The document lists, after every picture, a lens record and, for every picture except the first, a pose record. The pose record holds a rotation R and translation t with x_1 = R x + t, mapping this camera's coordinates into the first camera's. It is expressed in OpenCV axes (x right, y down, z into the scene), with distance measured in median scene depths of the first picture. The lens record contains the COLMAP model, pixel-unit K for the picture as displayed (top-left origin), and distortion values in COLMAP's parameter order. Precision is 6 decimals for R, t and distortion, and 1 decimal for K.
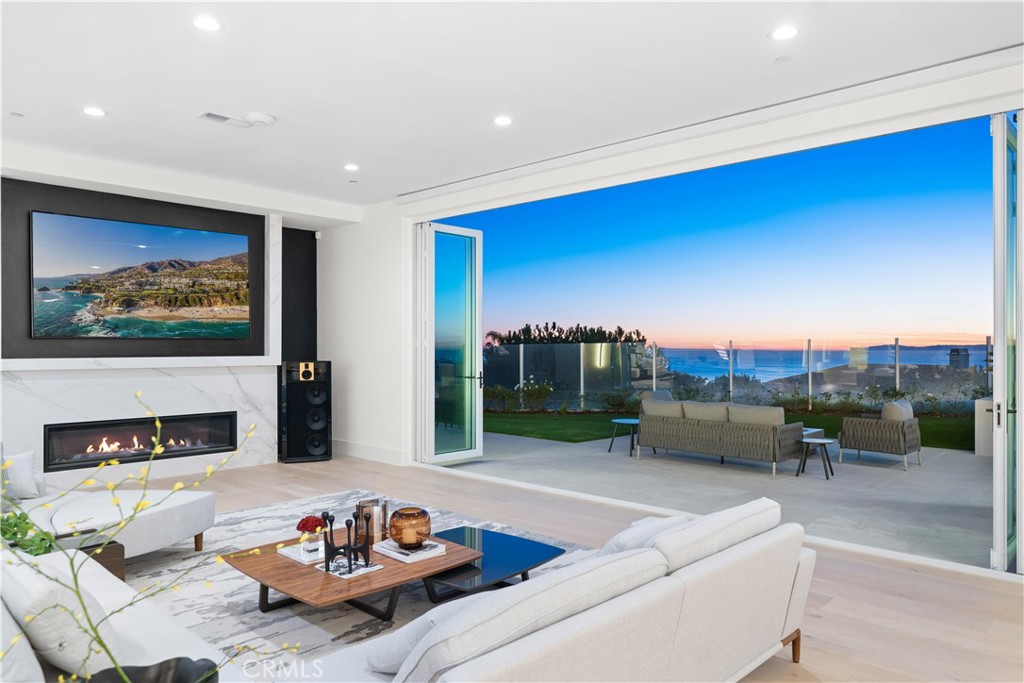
lens RADIAL K [[683.5, 0, 508.4], [0, 683.5, 343.6], [0, 0, 1]] dist [0.003339, 0.000749]
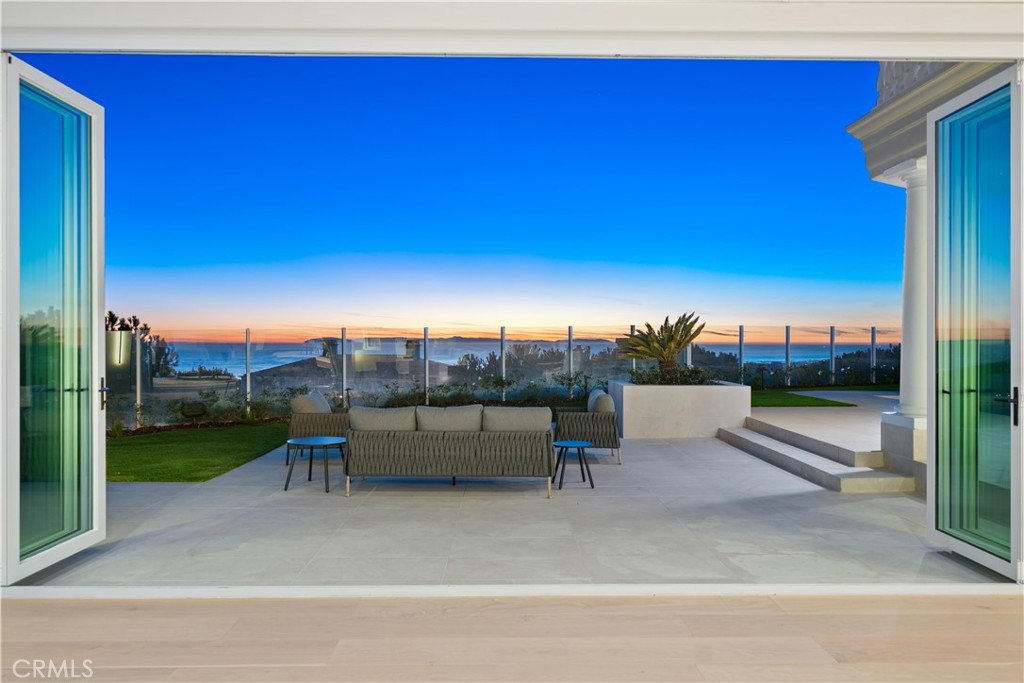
lens RADIAL K [[683.5, 0, 512.3], [0, 683.5, 336.0], [0, 0, 1]] dist [0.003339, 0.000749]
pose [[0.715245, 0.002770, 0.698868, -0.179362], [-0.002491, 0.999996, -0.001414, 0.009318], [-0.698869, -0.000729, 0.715249, 0.409195]]
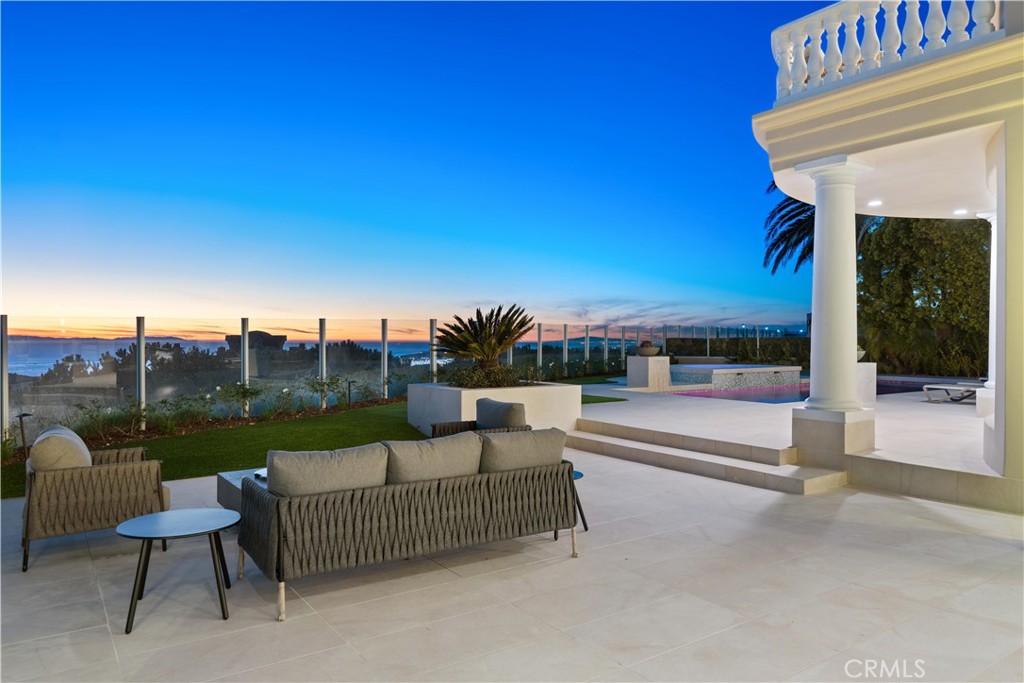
lens RADIAL K [[683.5, 0, 510.9], [0, 683.5, 340.7], [0, 0, 1]] dist [0.003339, 0.000749]
pose [[0.204229, -0.005882, 0.978906, -0.155408], [-0.004494, 0.999966, 0.006946, 0.014517], [-0.978913, -0.005818, 0.204195, 0.835220]]
